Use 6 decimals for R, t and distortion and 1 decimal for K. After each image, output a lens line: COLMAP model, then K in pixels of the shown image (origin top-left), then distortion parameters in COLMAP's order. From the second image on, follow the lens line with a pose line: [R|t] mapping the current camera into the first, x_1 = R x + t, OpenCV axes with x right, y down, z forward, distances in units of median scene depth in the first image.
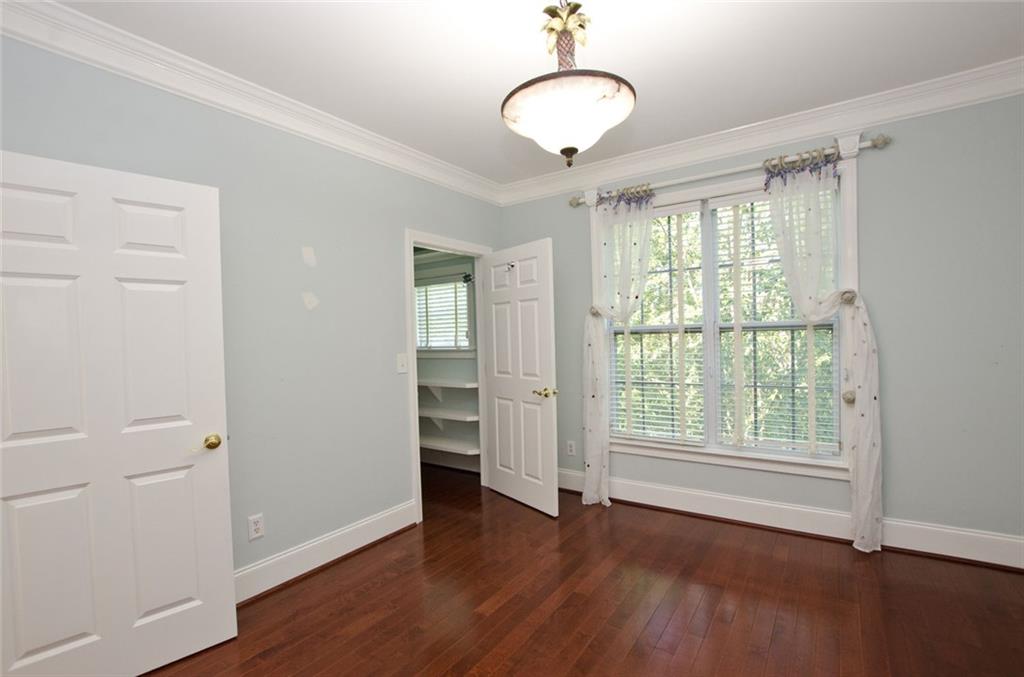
lens RADIAL K [[474.8, 0, 510.7], [0, 474.8, 347.1], [0, 0, 1]] dist [-0.026313, 0.000998]
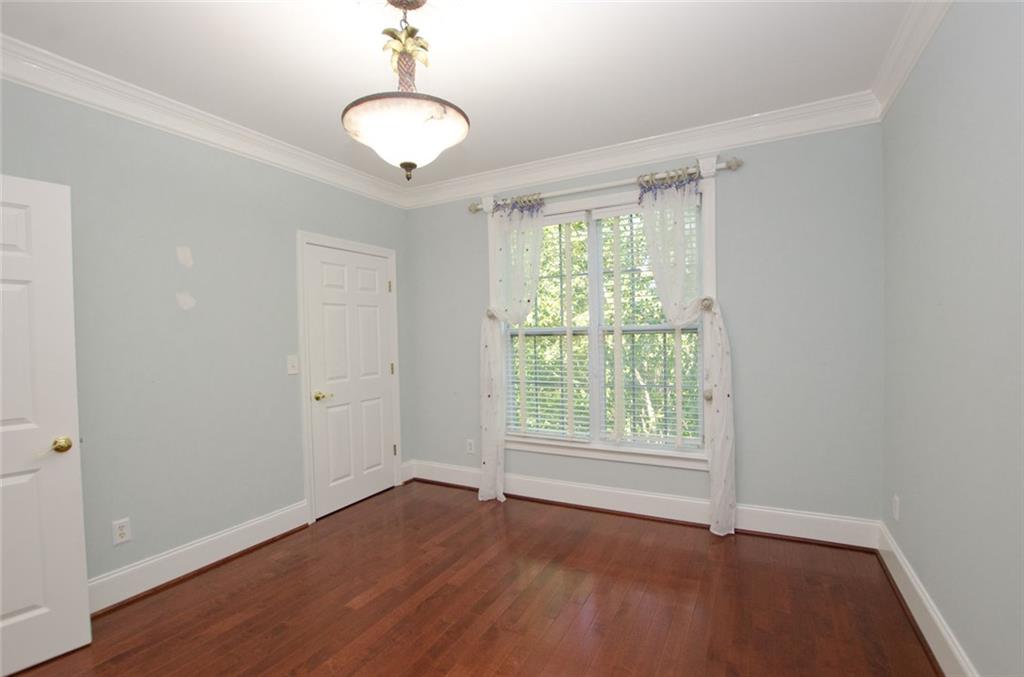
lens RADIAL K [[474.8, 0, 510.7], [0, 474.8, 347.1], [0, 0, 1]] dist [-0.026313, 0.000998]
pose [[0.993483, 0.002627, 0.113950, 0.124474], [-0.002538, 0.999996, -0.000930, -0.002809], [-0.113952, 0.000634, 0.993486, -0.044956]]
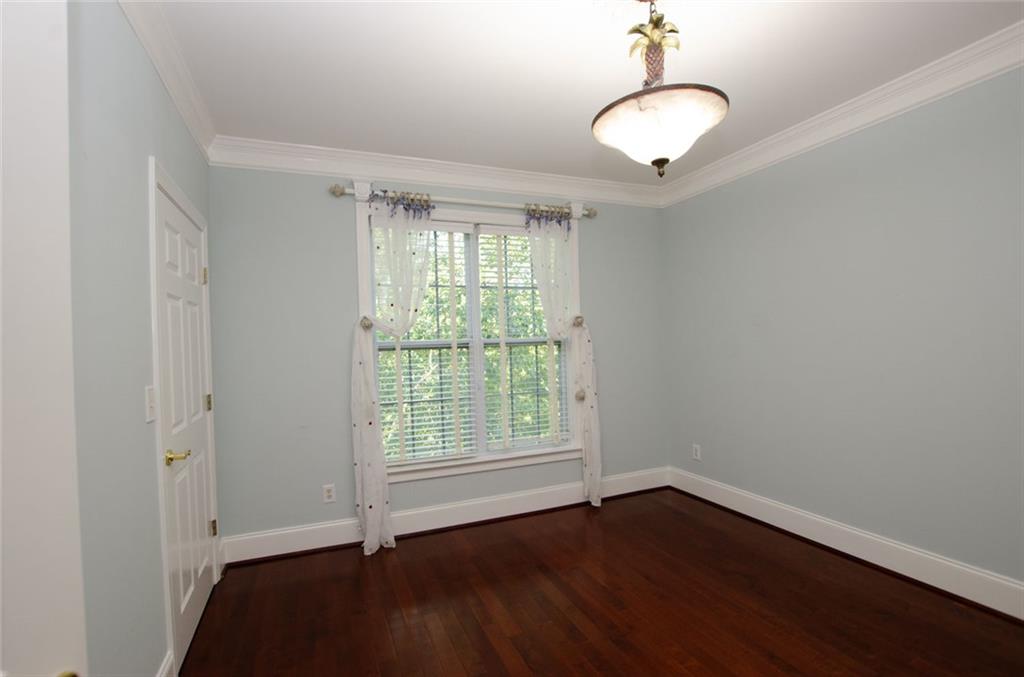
lens RADIAL K [[474.8, 0, 510.7], [0, 474.8, 347.1], [0, 0, 1]] dist [-0.026313, 0.000998]
pose [[0.539253, 0.005094, 0.842128, -0.491964], [0.035667, 0.998946, -0.028882, 0.001353], [-0.841388, 0.045611, 0.538503, 0.395289]]
